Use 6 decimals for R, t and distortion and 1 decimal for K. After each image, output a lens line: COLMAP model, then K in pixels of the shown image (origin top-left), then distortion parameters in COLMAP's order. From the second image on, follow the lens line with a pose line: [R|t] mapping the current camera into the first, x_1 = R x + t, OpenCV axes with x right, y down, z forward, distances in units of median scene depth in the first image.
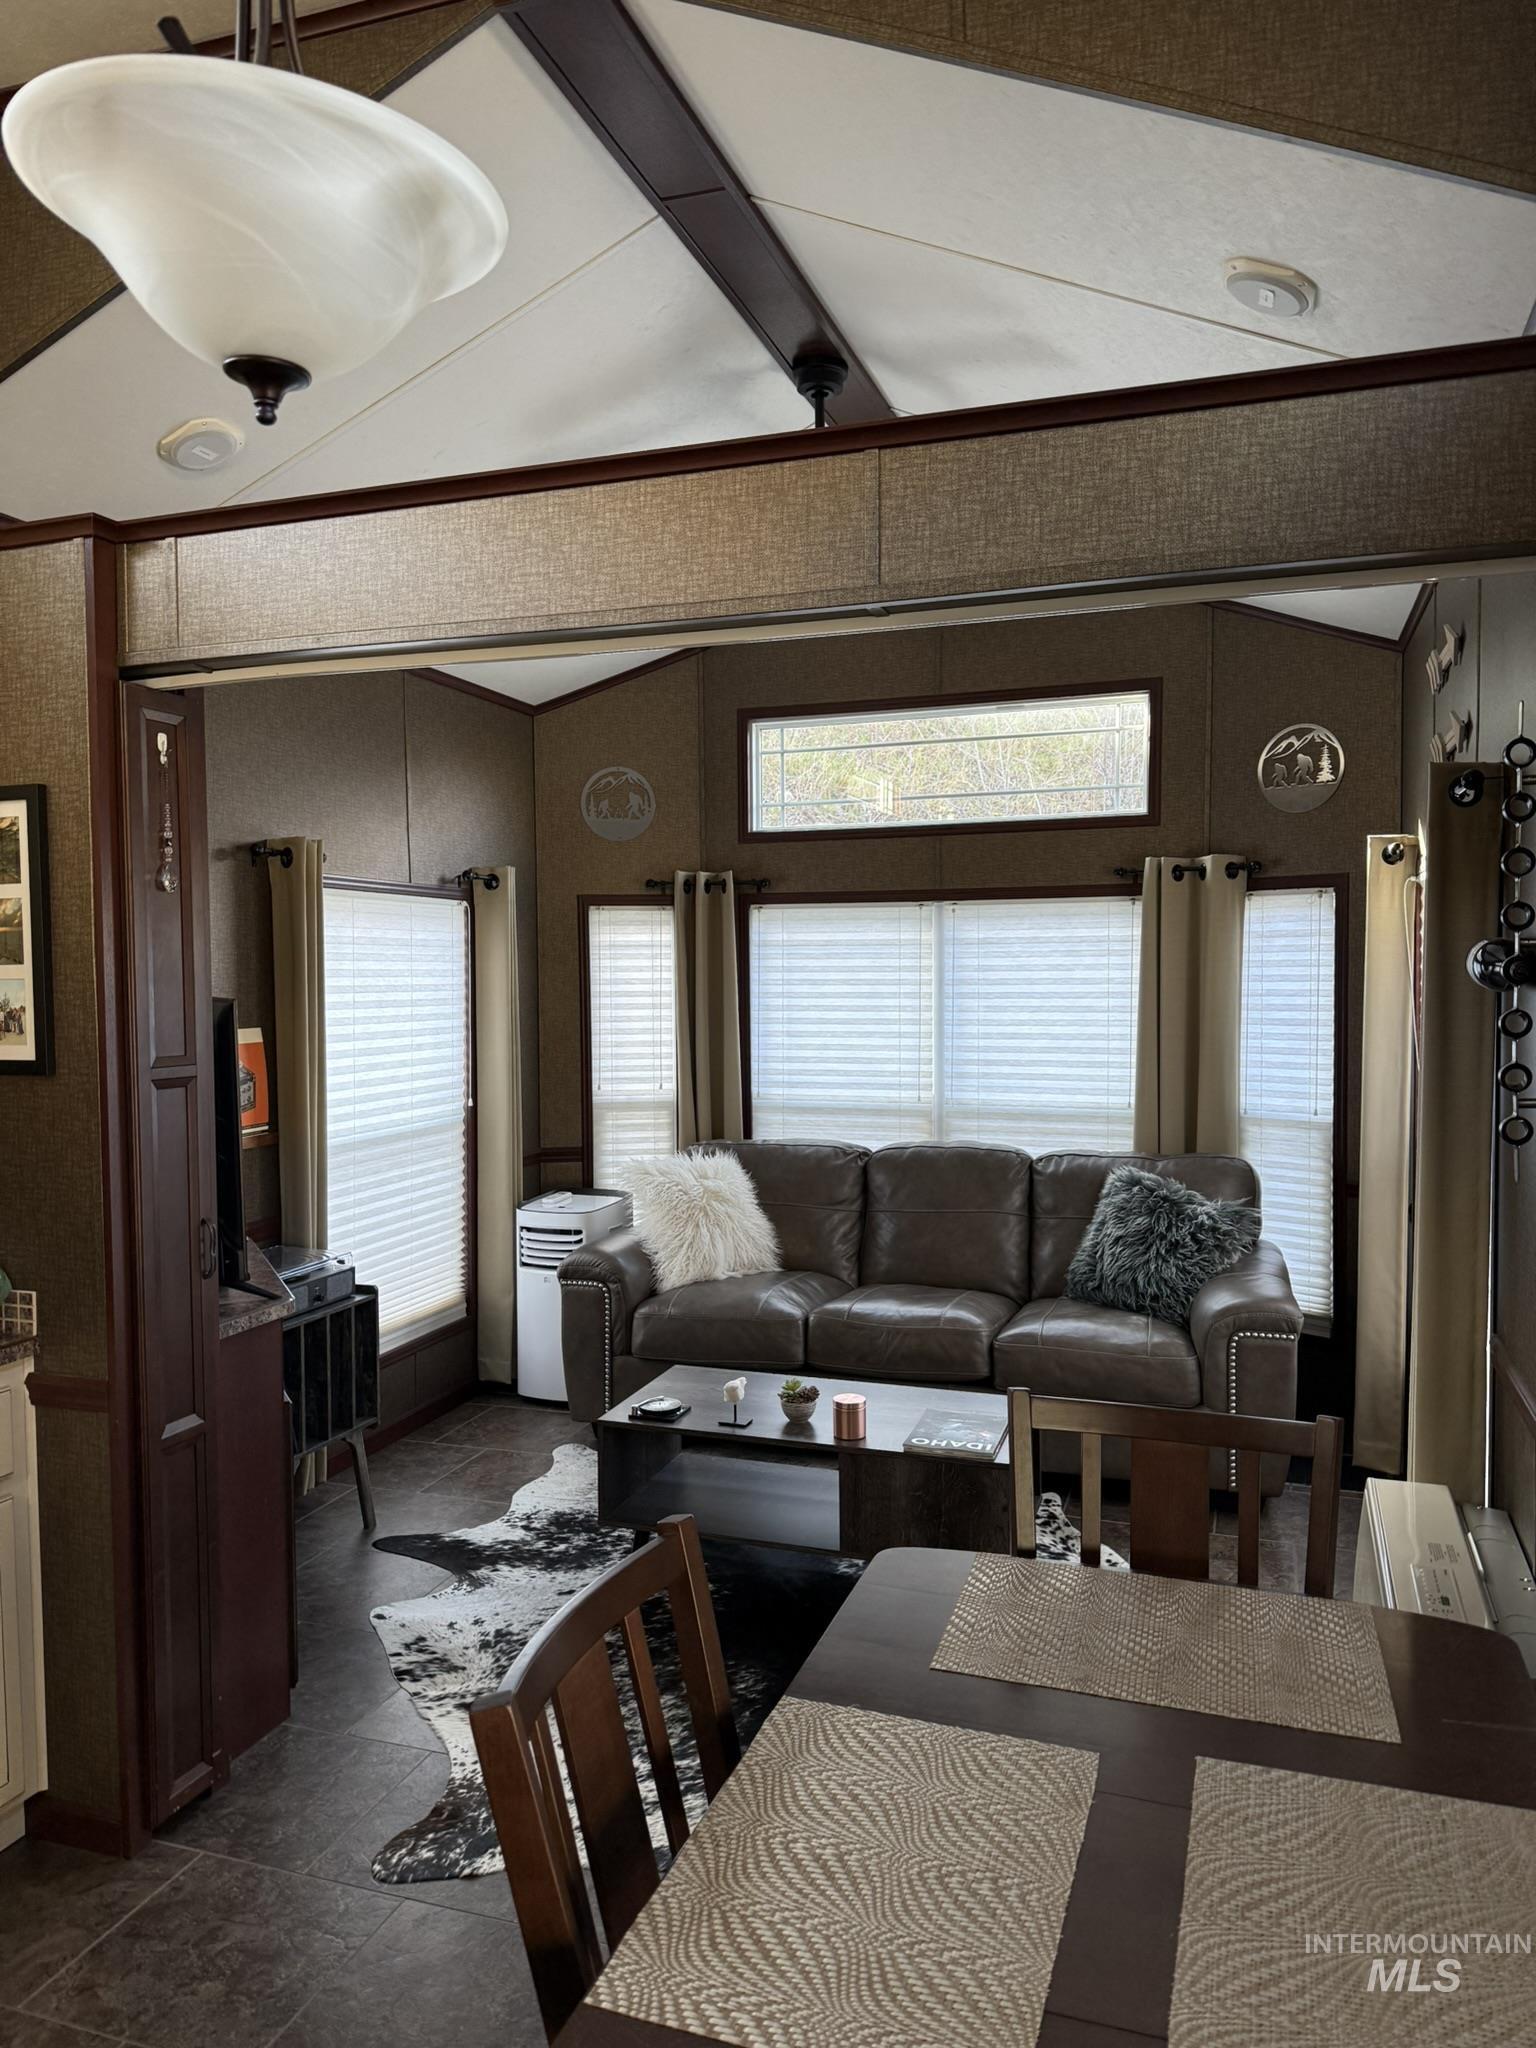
lens RADIAL K [[1449.5, 0, 772.5], [0, 1449.5, 1007.1], [0, 0, 1]] dist [0.127037, -0.024142]
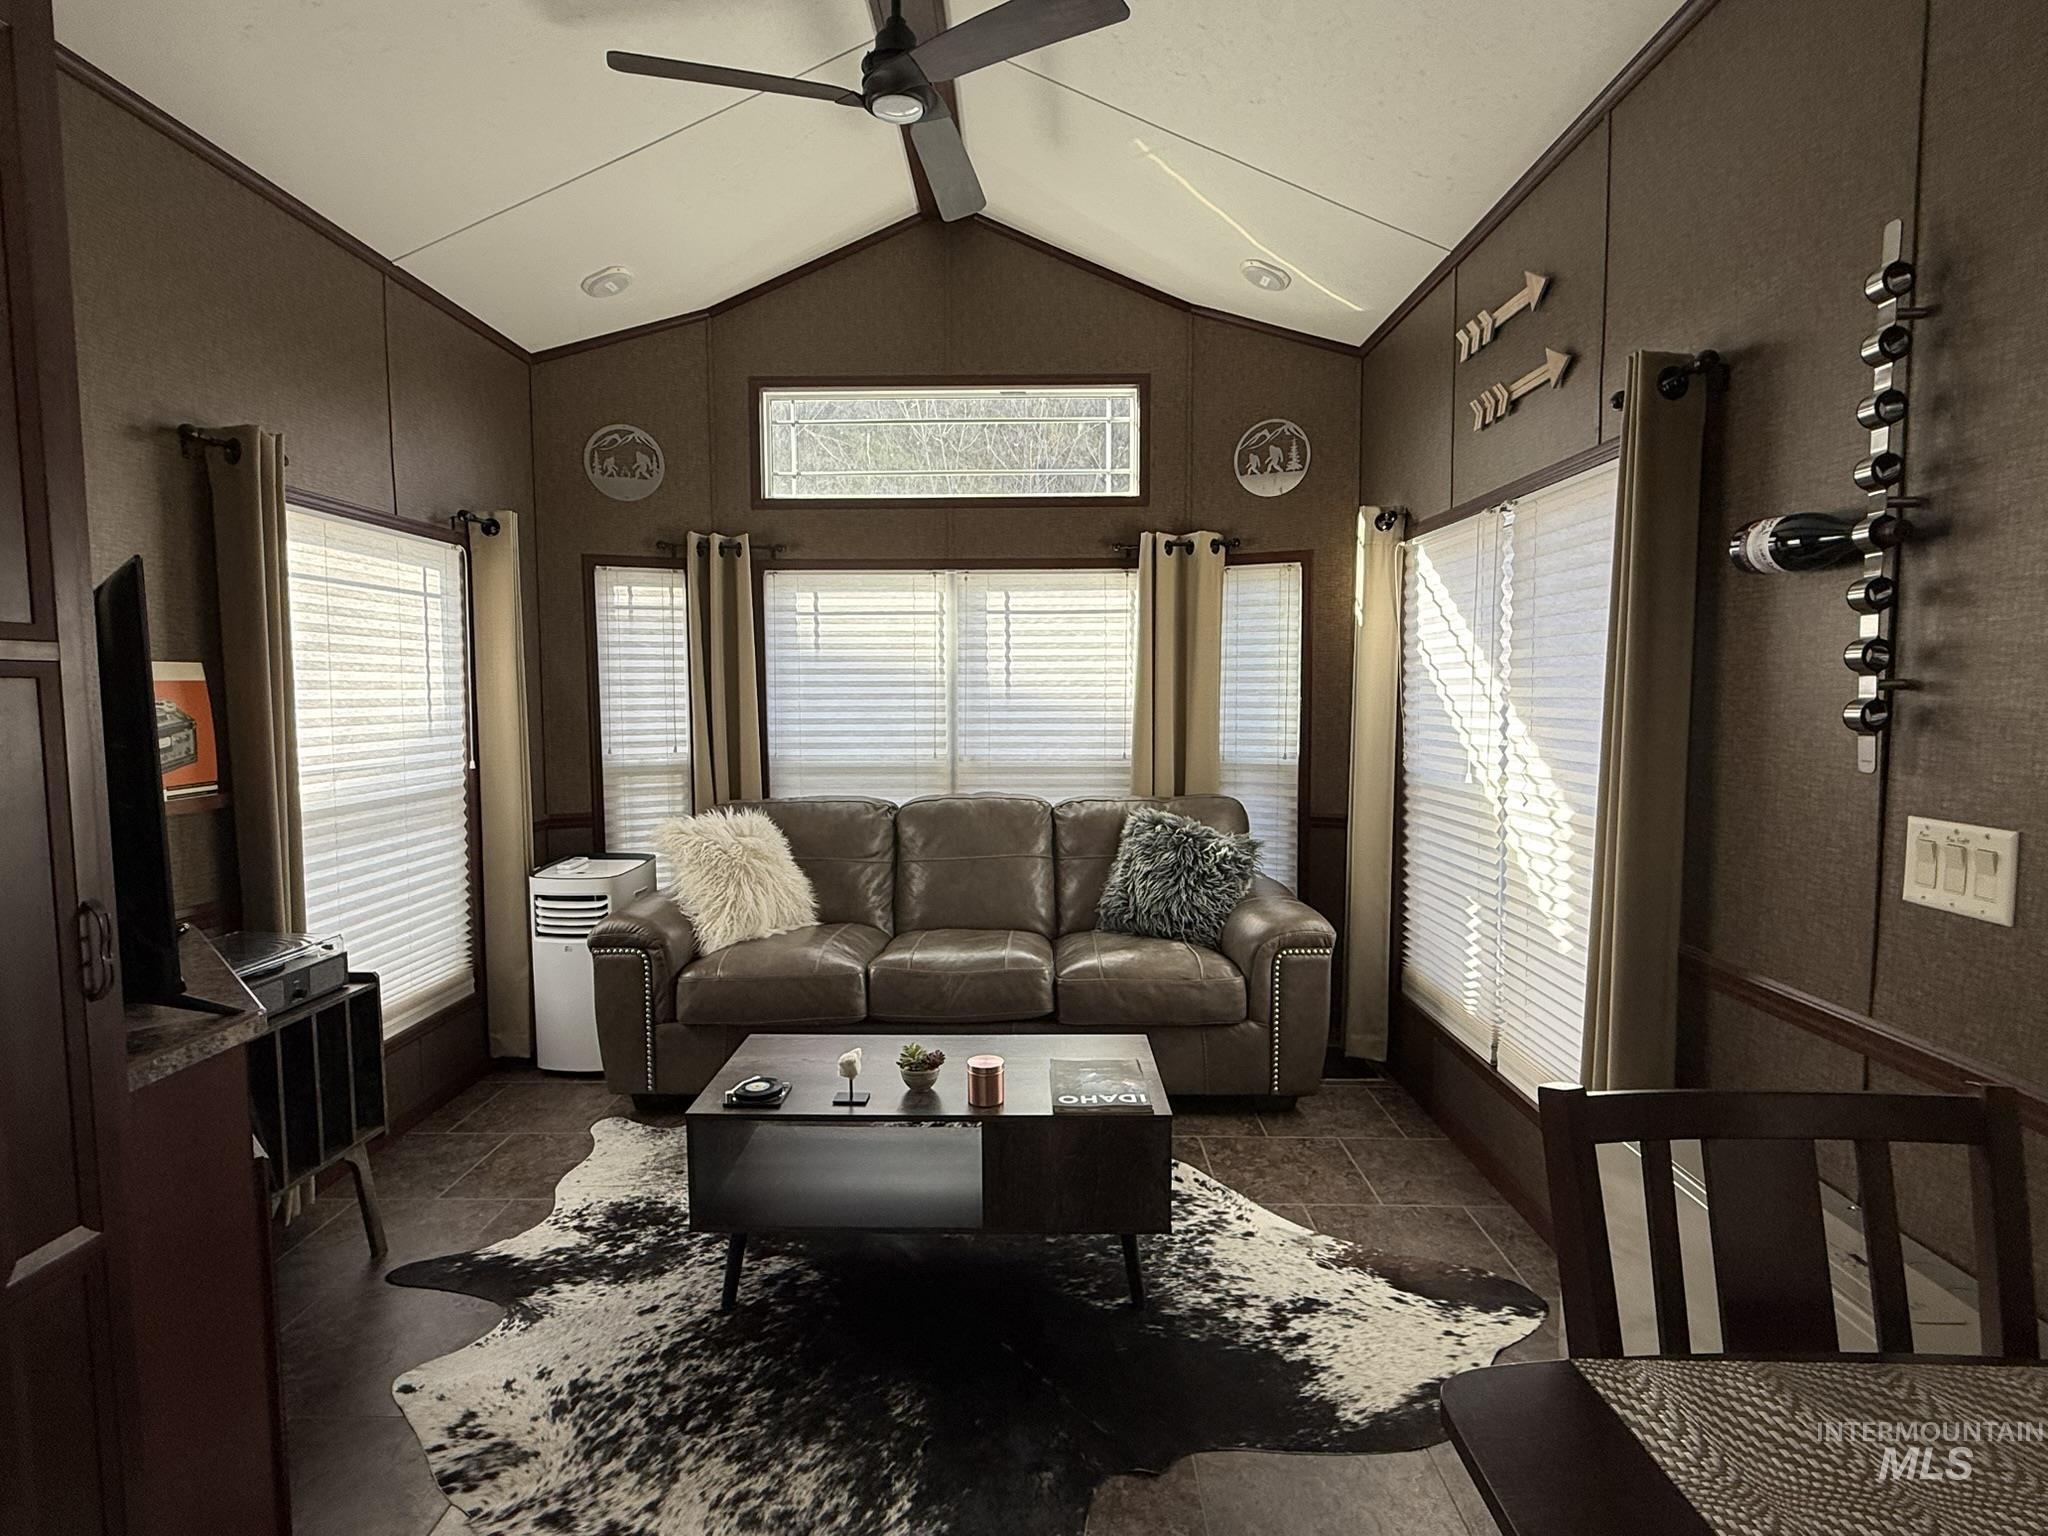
lens RADIAL K [[1060.9, 0, 1017.5], [0, 1060.9, 756.9], [0, 0, 1]] dist [0.005100, 0.007908]
pose [[0.952624, -0.016335, 0.303713, -0.090820], [0.005150, 0.999280, 0.037591, 0.040649], [-0.304108, -0.034246, 0.952022, 0.277068]]
